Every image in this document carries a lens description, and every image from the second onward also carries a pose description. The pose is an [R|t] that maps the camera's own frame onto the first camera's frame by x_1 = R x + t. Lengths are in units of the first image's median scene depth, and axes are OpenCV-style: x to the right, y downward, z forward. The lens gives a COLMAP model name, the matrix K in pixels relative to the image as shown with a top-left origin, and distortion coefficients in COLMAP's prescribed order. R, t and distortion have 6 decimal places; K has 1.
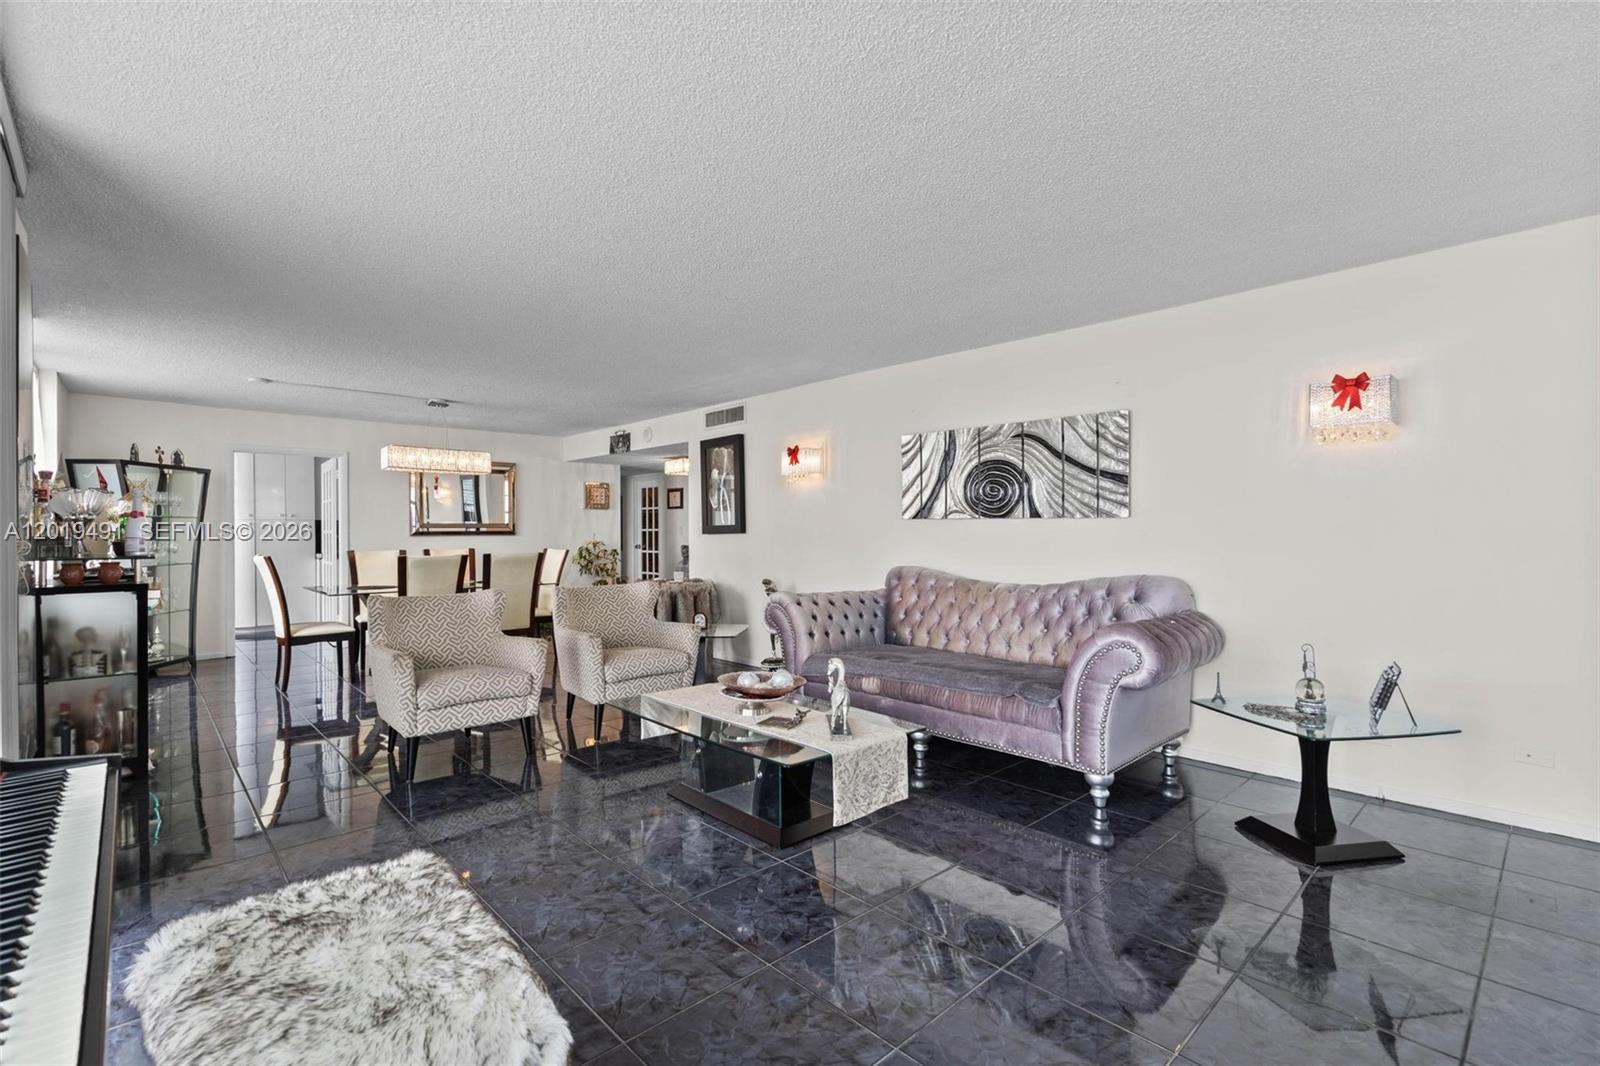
lens RADIAL K [[733.4, 0, 806.1], [0, 733.4, 539.6], [0, 0, 1]] dist [-0.002265, 0.002436]
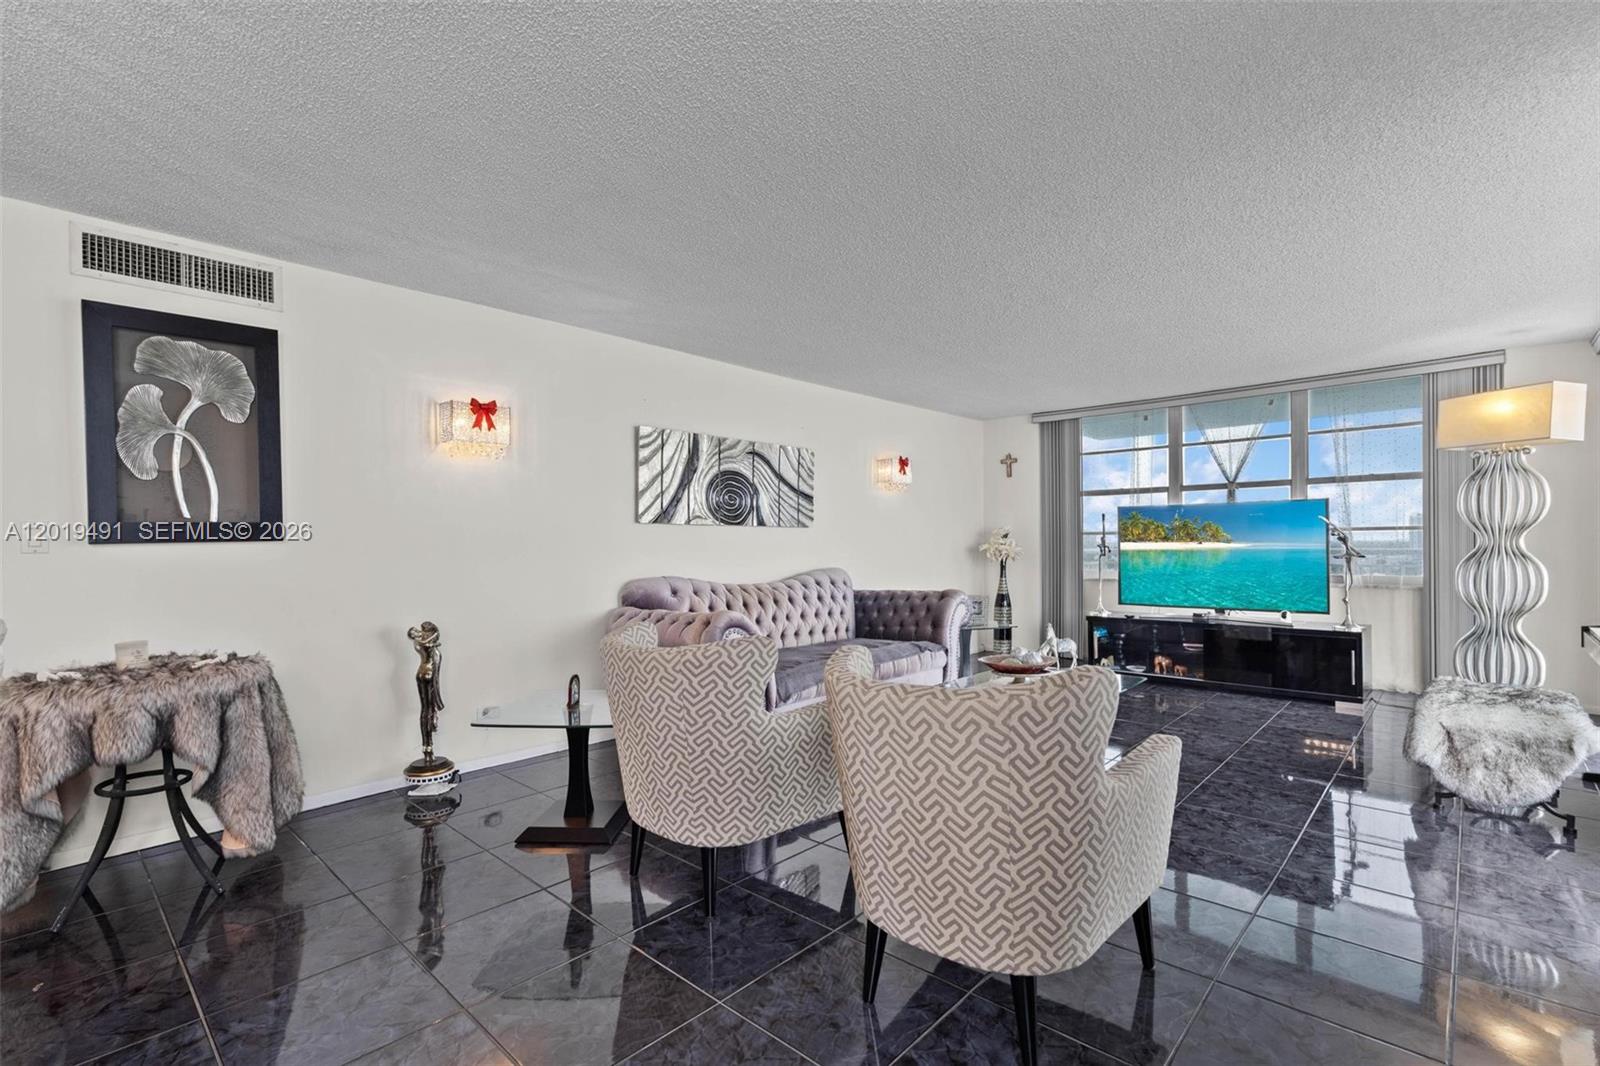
lens RADIAL K [[733.4, 0, 806.0], [0, 733.4, 539.7], [0, 0, 1]] dist [-0.002265, 0.002436]
pose [[-0.062860, -0.009612, 0.997976, -0.797863], [0.003232, 0.999946, 0.009834, -0.018460], [-0.998017, 0.003843, -0.062825, 0.940883]]
